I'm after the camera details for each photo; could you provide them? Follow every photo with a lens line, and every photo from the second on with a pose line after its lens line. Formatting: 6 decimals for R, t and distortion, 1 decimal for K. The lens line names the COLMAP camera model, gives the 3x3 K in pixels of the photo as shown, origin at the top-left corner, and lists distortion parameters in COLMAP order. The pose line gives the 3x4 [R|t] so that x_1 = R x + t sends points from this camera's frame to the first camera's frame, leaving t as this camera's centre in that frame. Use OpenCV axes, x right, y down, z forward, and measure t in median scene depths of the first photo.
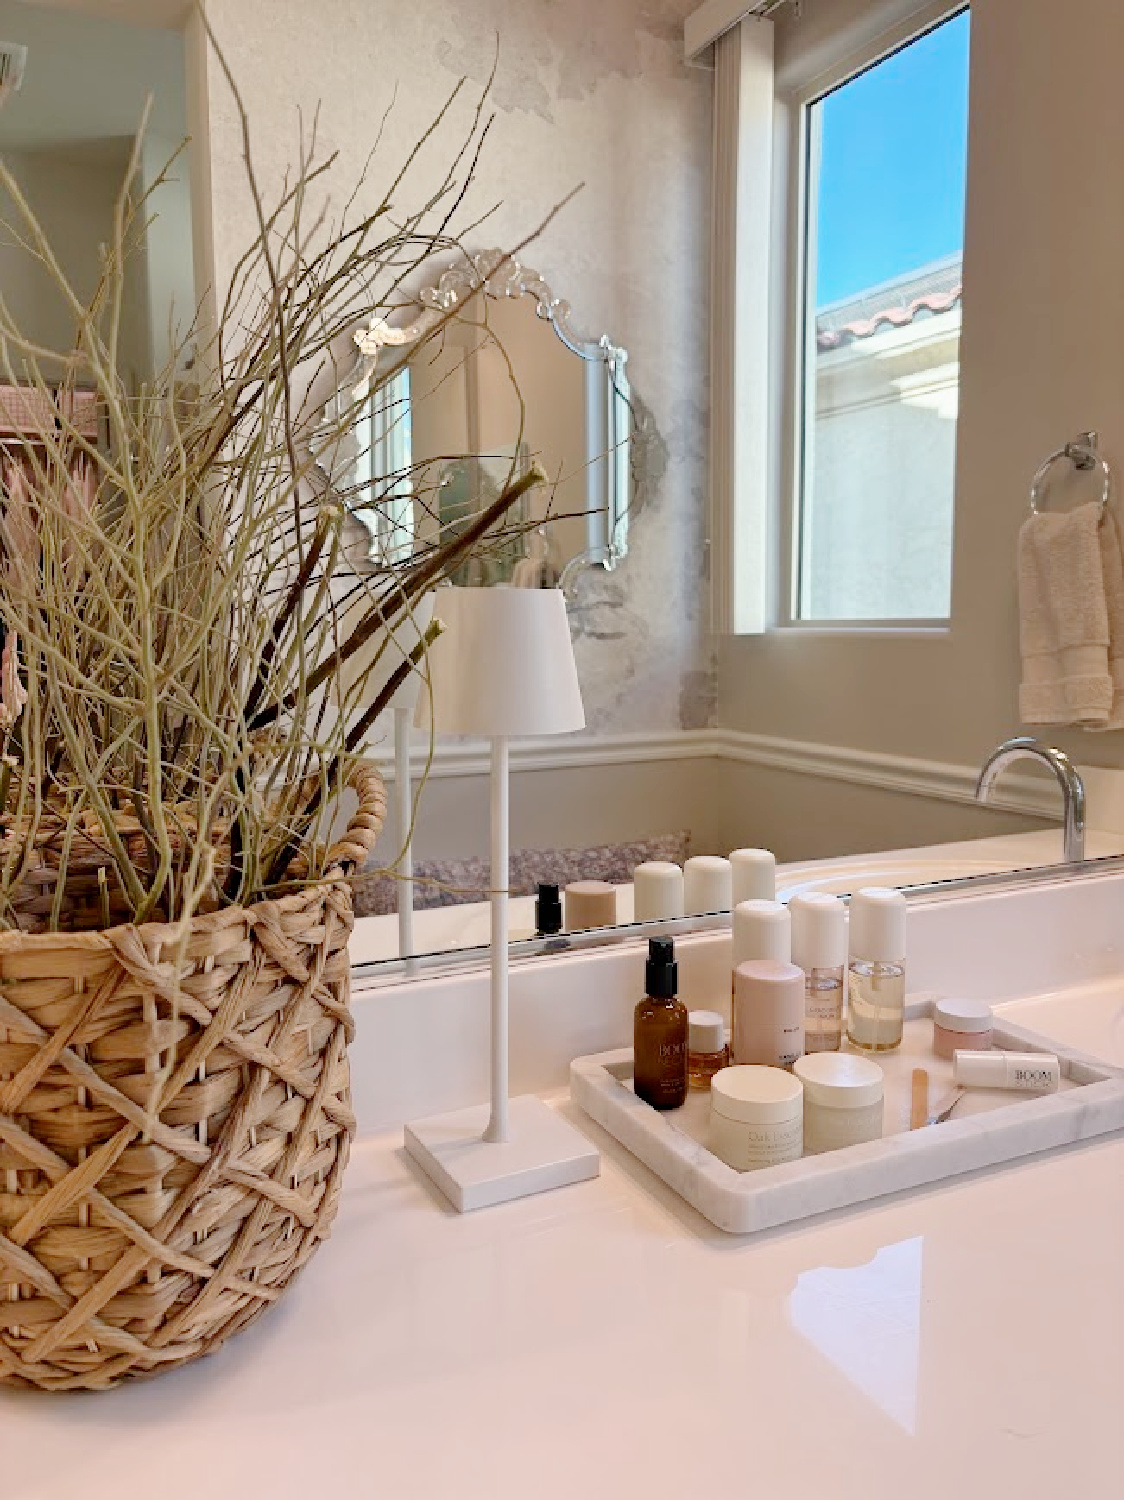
lens RADIAL K [[1151.1, 0, 562.0], [0, 1151.1, 750.0], [0, 0, 1]] dist [0.057527, -0.115960]
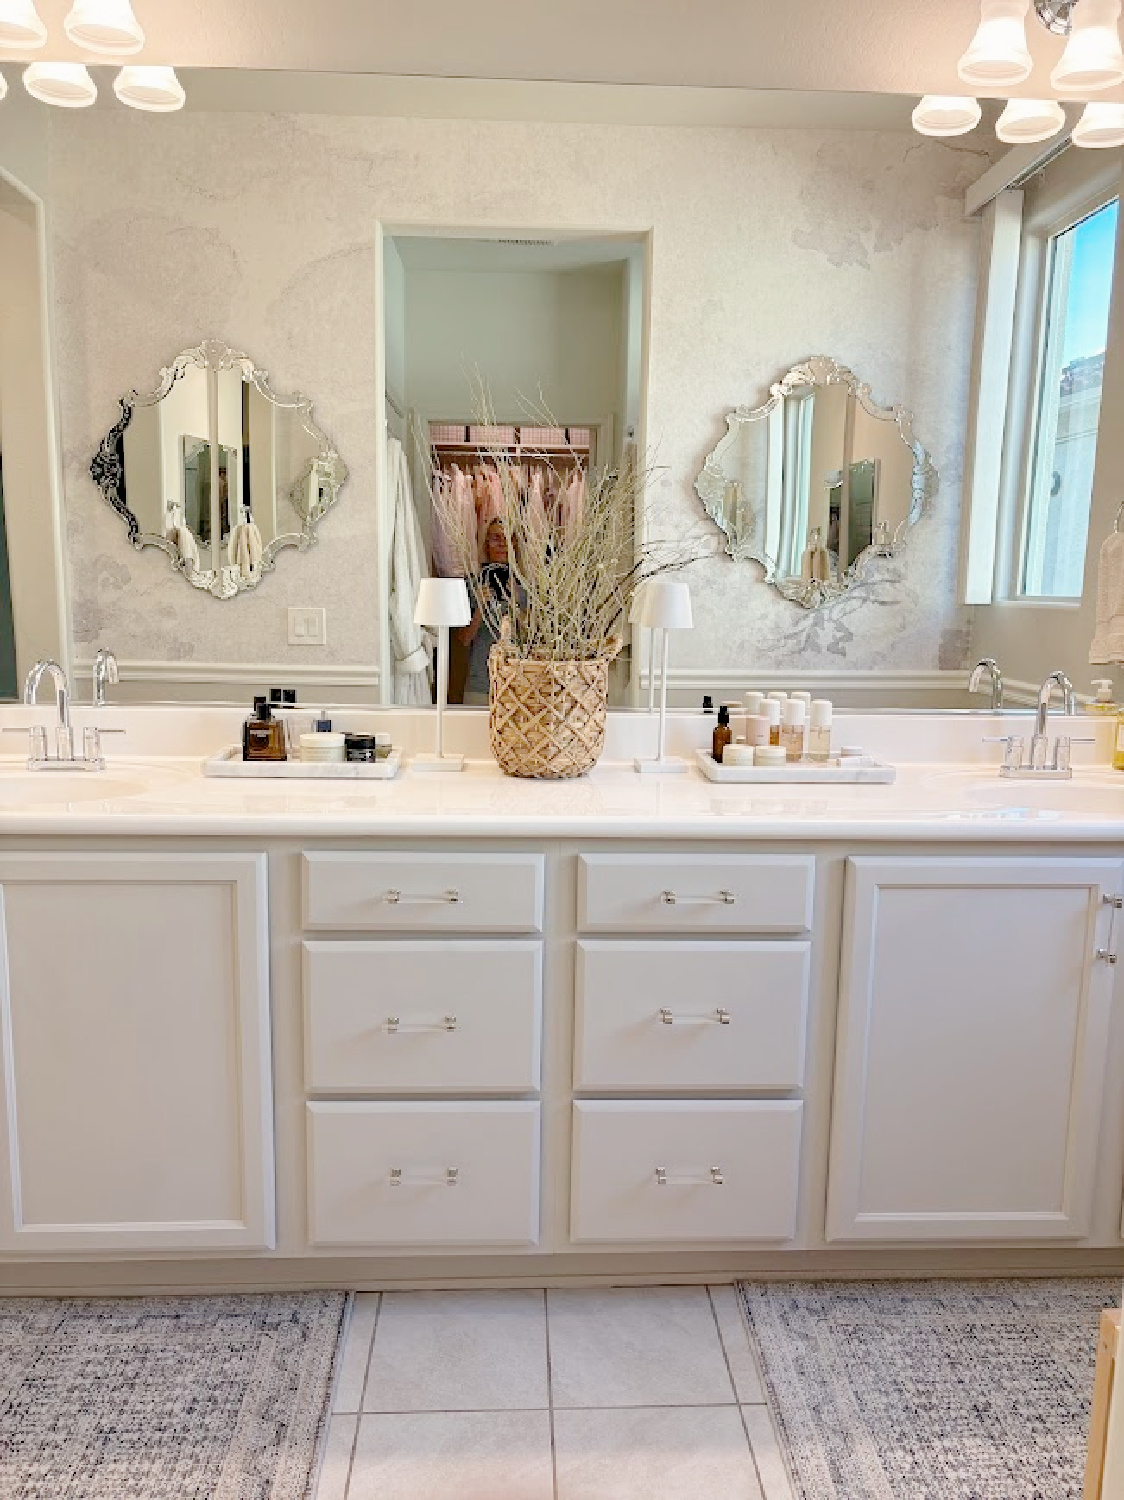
lens RADIAL K [[1151.1, 0, 562.0], [0, 1151.1, 750.0], [0, 0, 1]] dist [0.057527, -0.115960]
pose [[0.915158, 0.083116, -0.394434, 0.280896], [-0.070496, 0.996432, 0.046409, 0.055744], [0.396884, -0.014666, 0.917752, -0.592529]]
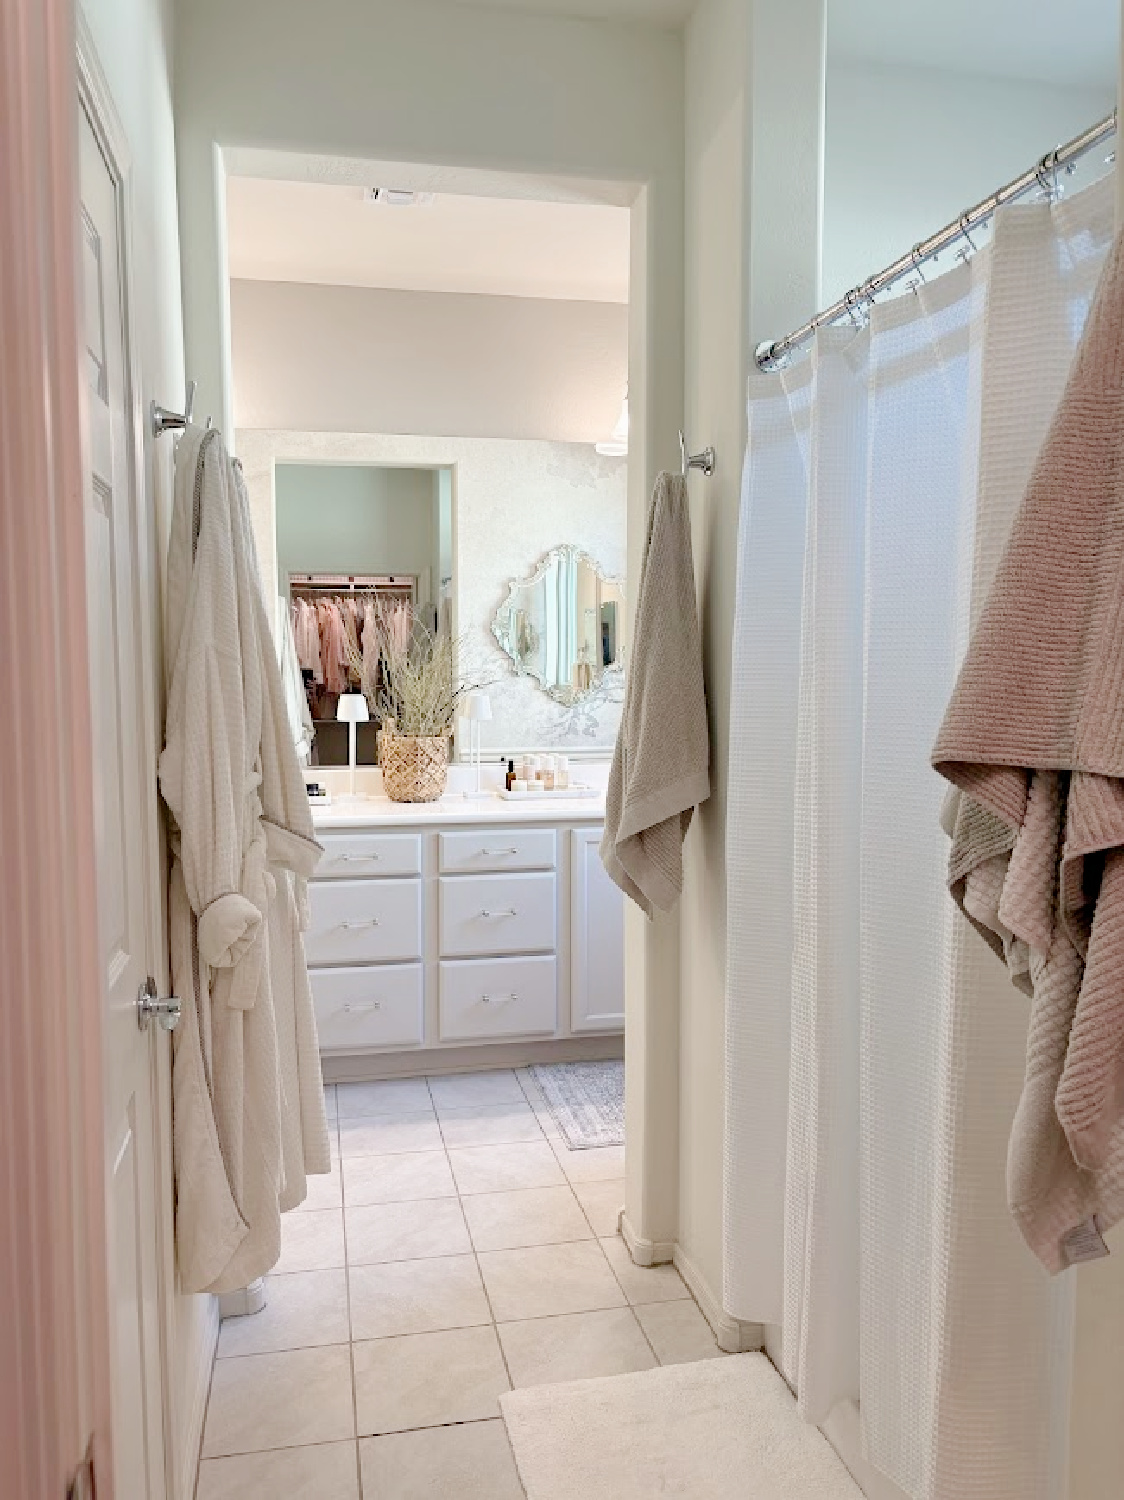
lens RADIAL K [[1151.1, 0, 562.0], [0, 1151.1, 750.0], [0, 0, 1]] dist [0.057527, -0.115960]
pose [[0.969956, 0.020666, -0.242400, 0.518588], [-0.033241, 0.998299, -0.047902, 0.118300], [0.240998, 0.054520, 0.968993, -1.326348]]
